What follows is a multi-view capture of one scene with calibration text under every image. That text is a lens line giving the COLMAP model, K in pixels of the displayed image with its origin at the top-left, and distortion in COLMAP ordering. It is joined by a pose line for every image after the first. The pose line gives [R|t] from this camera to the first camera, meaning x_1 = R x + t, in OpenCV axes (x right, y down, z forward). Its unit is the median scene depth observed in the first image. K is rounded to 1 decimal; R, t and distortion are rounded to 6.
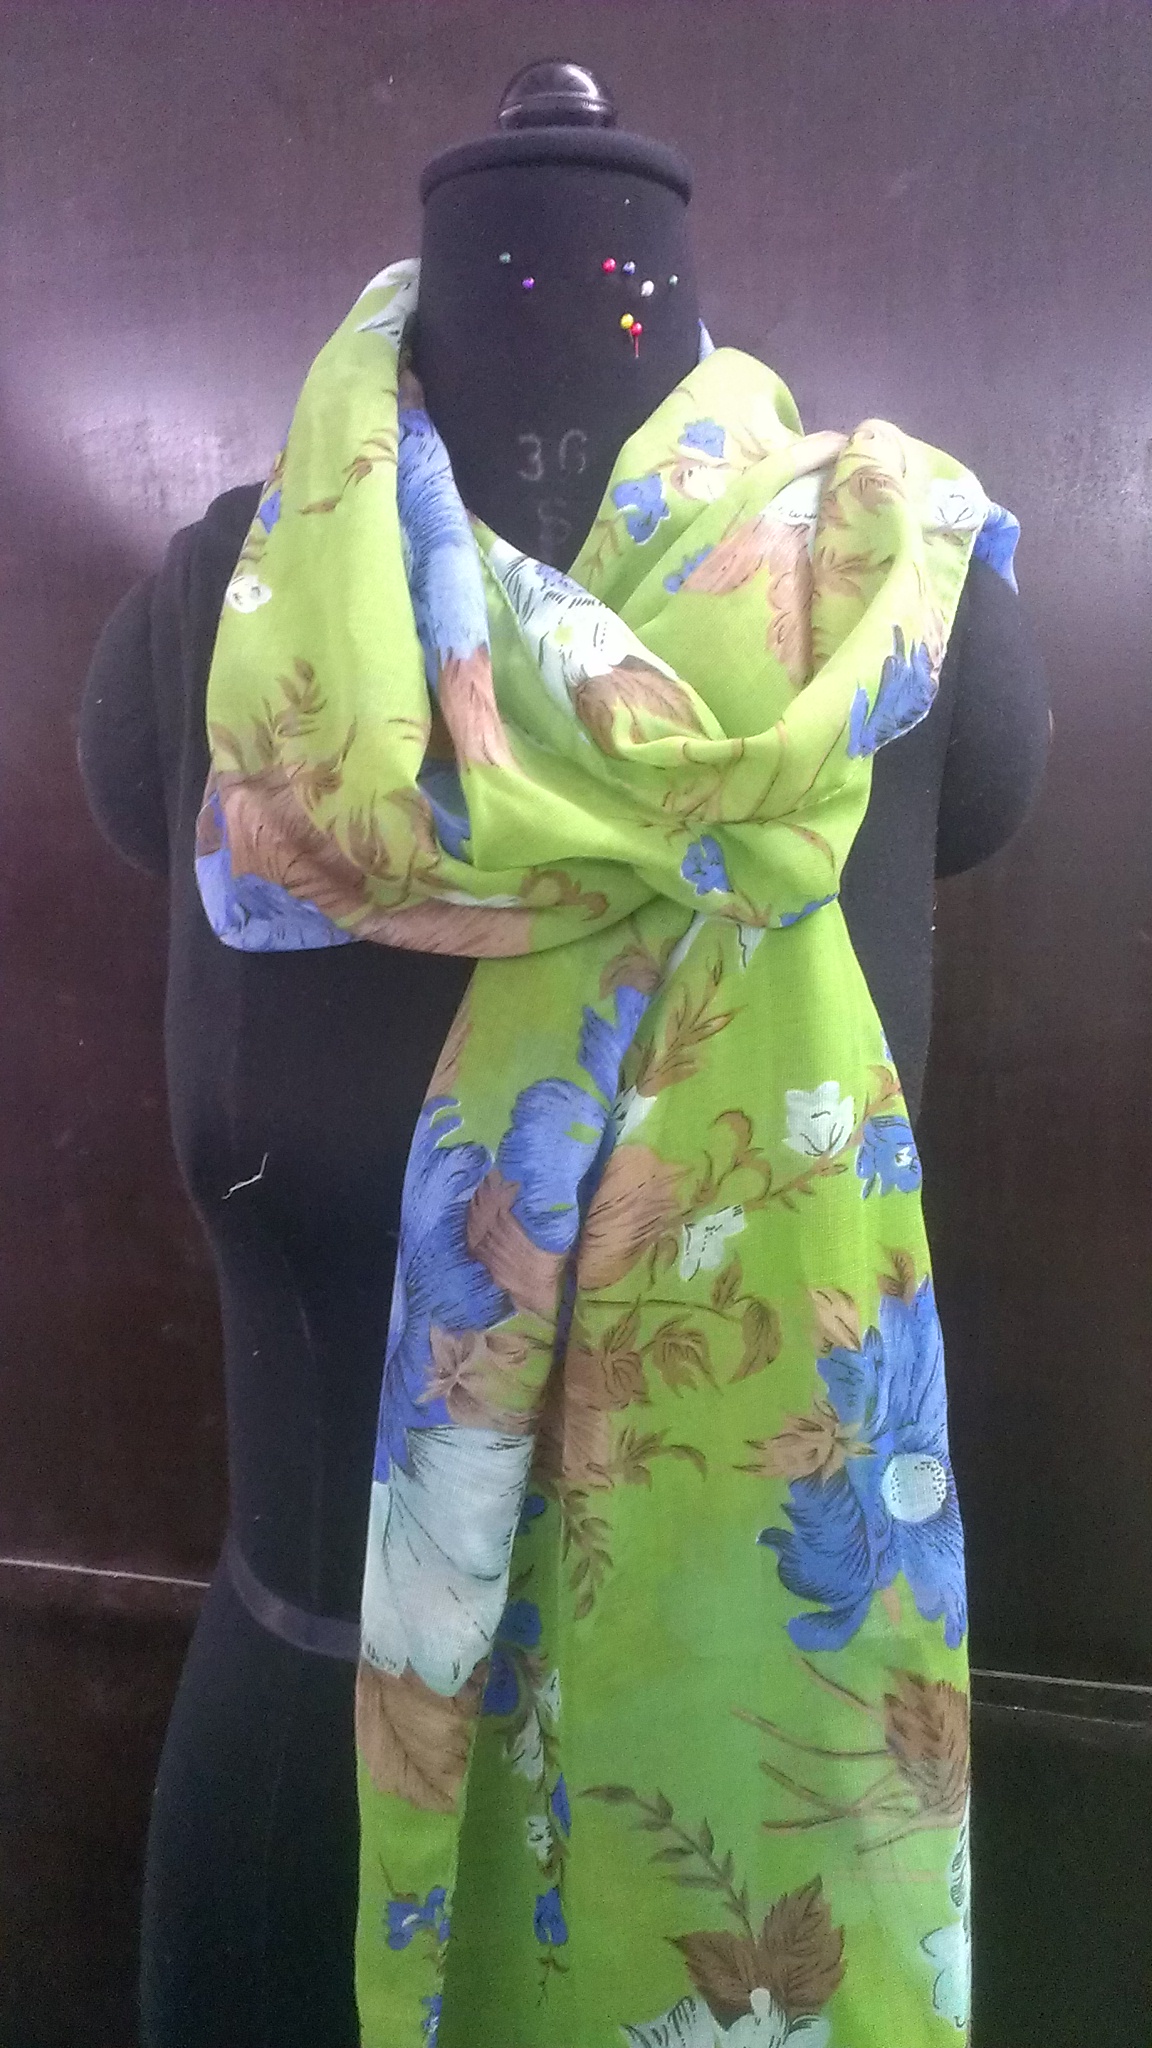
lens RADIAL K [[1662.2, 0, 576.3], [0, 1662.2, 1020.4], [0, 0, 1]] dist [0.107625, -0.178581]
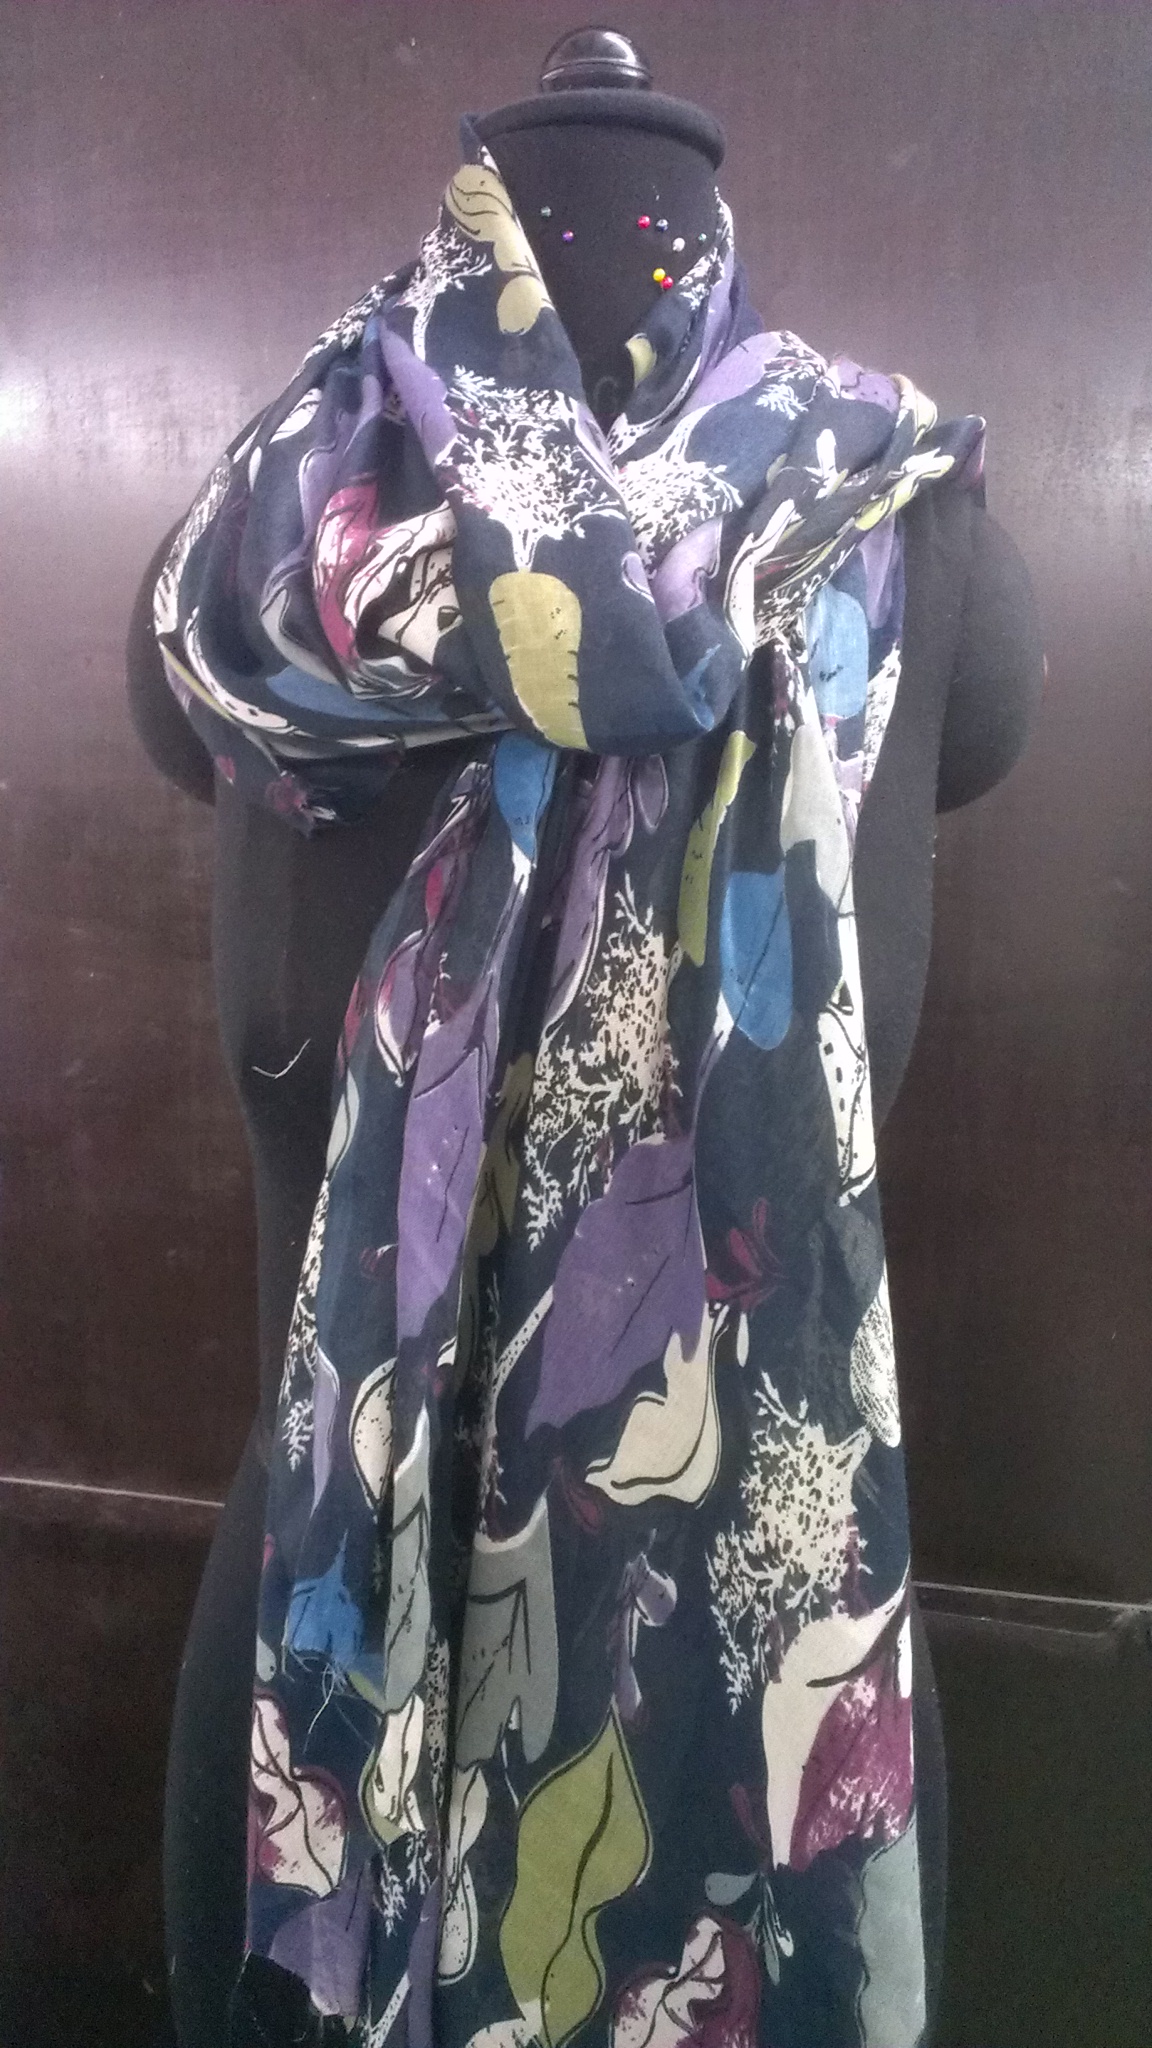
lens RADIAL K [[1674.3, 0, 576.0], [0, 1674.3, 1024.0], [0, 0, 1]] dist [0.102037, -0.183685]
pose [[0.999505, 0.015673, 0.027261, -0.036993], [-0.015980, 0.999811, 0.011094, 0.039416], [-0.027082, -0.011524, 0.999567, -0.062847]]
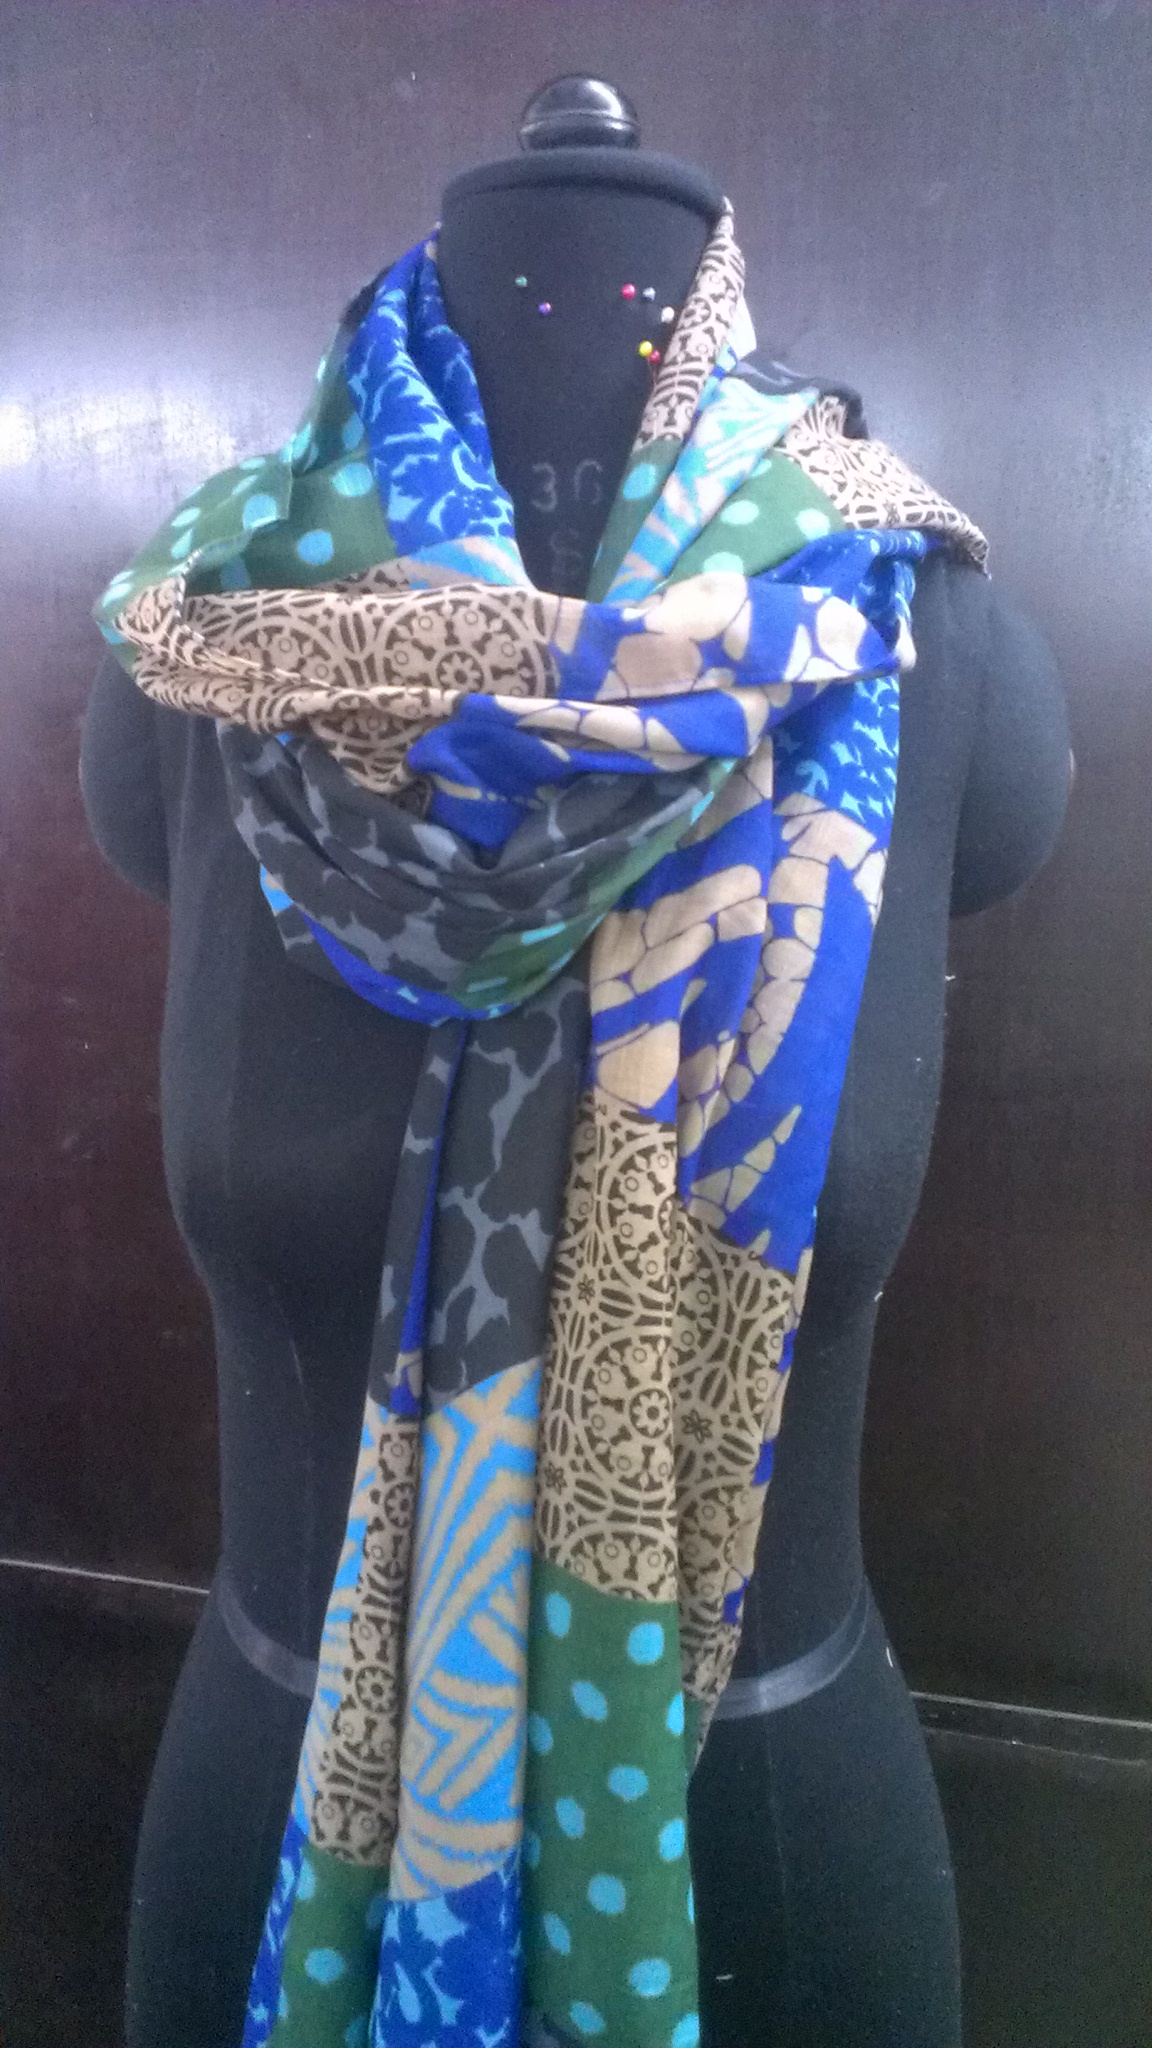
lens RADIAL K [[1662.2, 0, 576.3], [0, 1662.2, 1020.4], [0, 0, 1]] dist [0.107625, -0.178581]
pose [[0.999739, 0.020596, -0.009930, 0.006374], [-0.020433, 0.999659, 0.016235, -0.034923], [0.010261, -0.016028, 0.999819, 0.016834]]
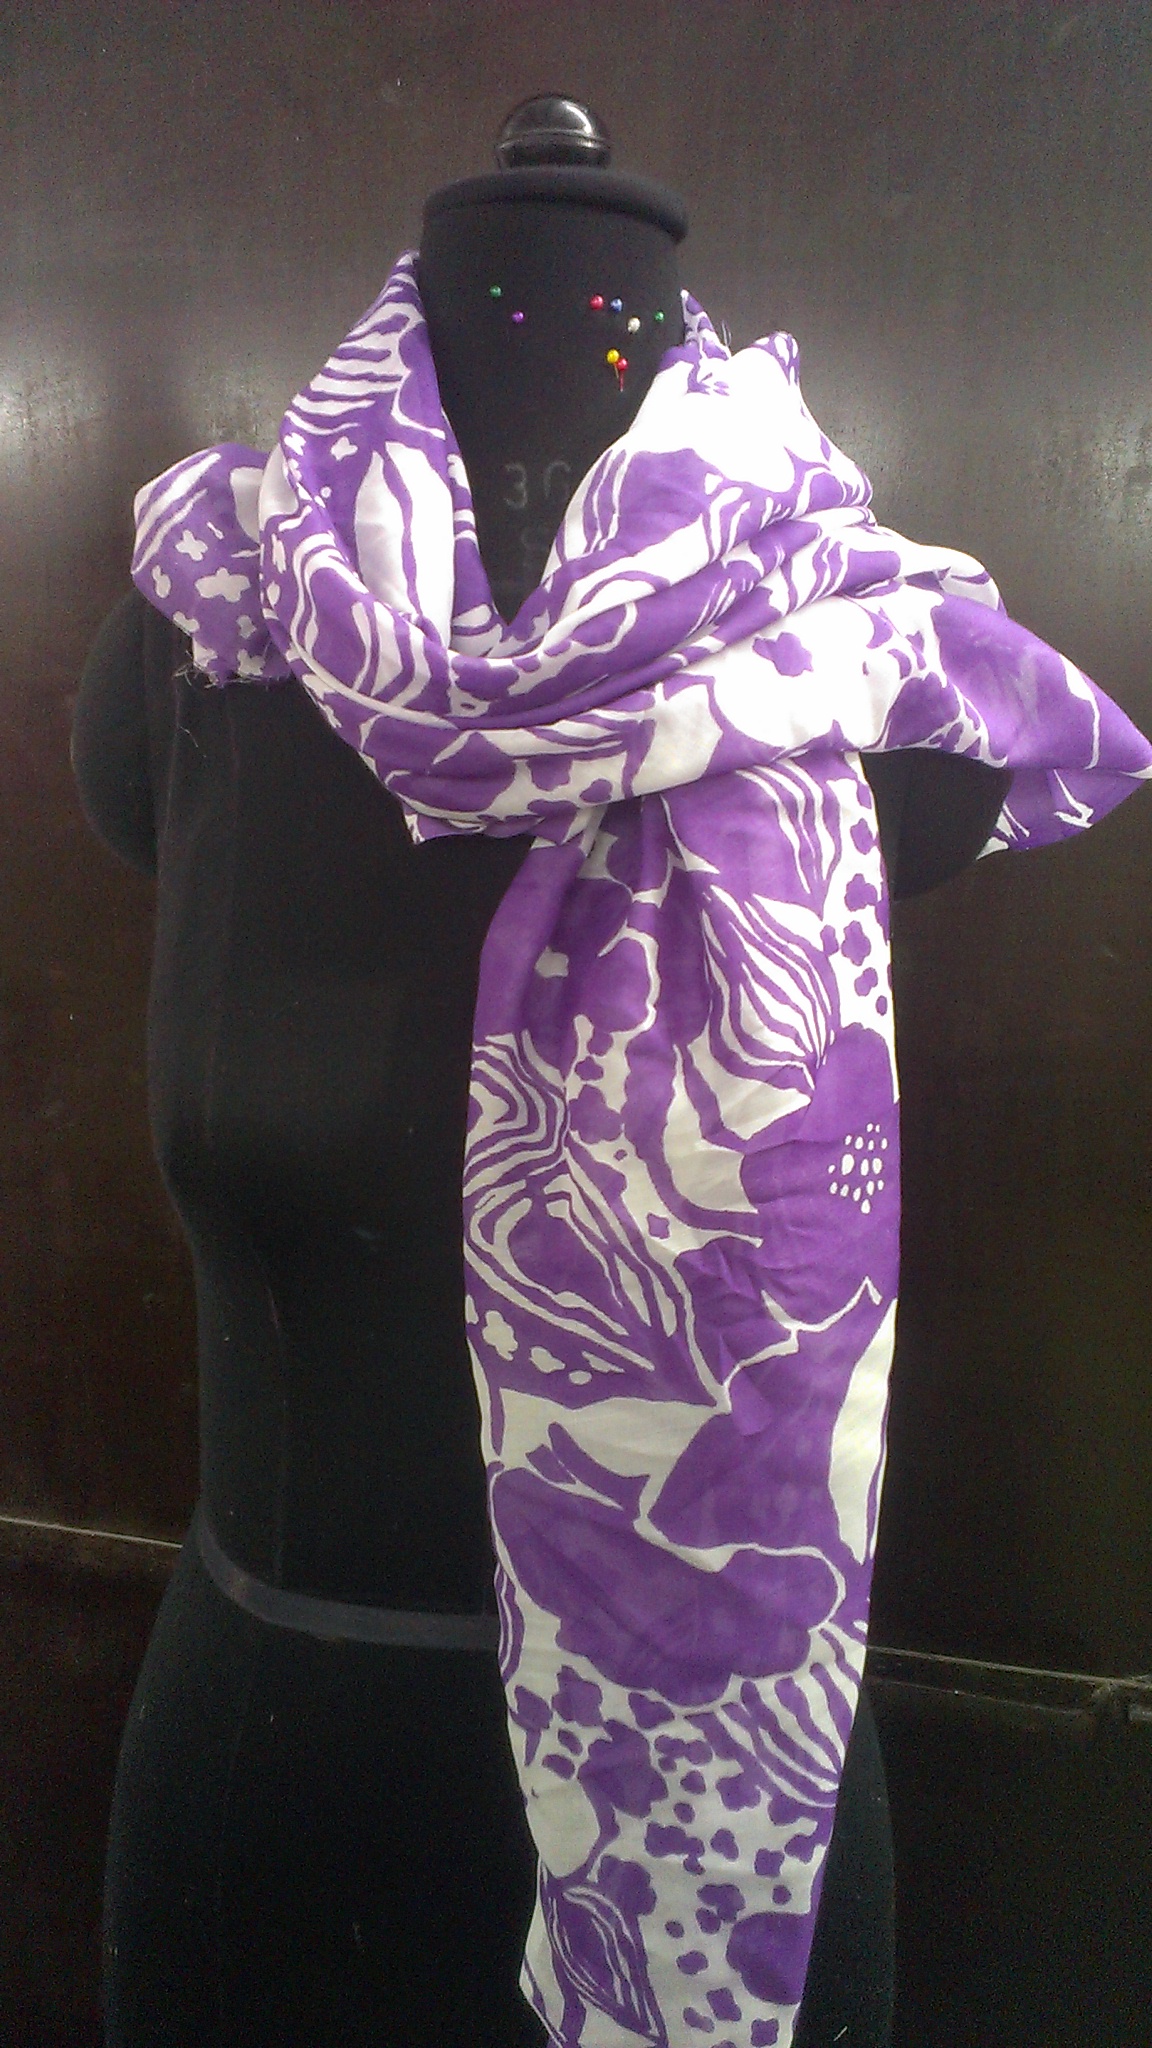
lens RADIAL K [[1663.3, 0, 571.6], [0, 1663.3, 1024.5], [0, 0, 1]] dist [0.104232, -0.172477]
pose [[0.999472, 0.032505, 0.000269, 0.014887], [-0.032502, 0.999161, 0.024934, -0.025920], [0.000542, -0.024929, 0.999689, -0.034669]]
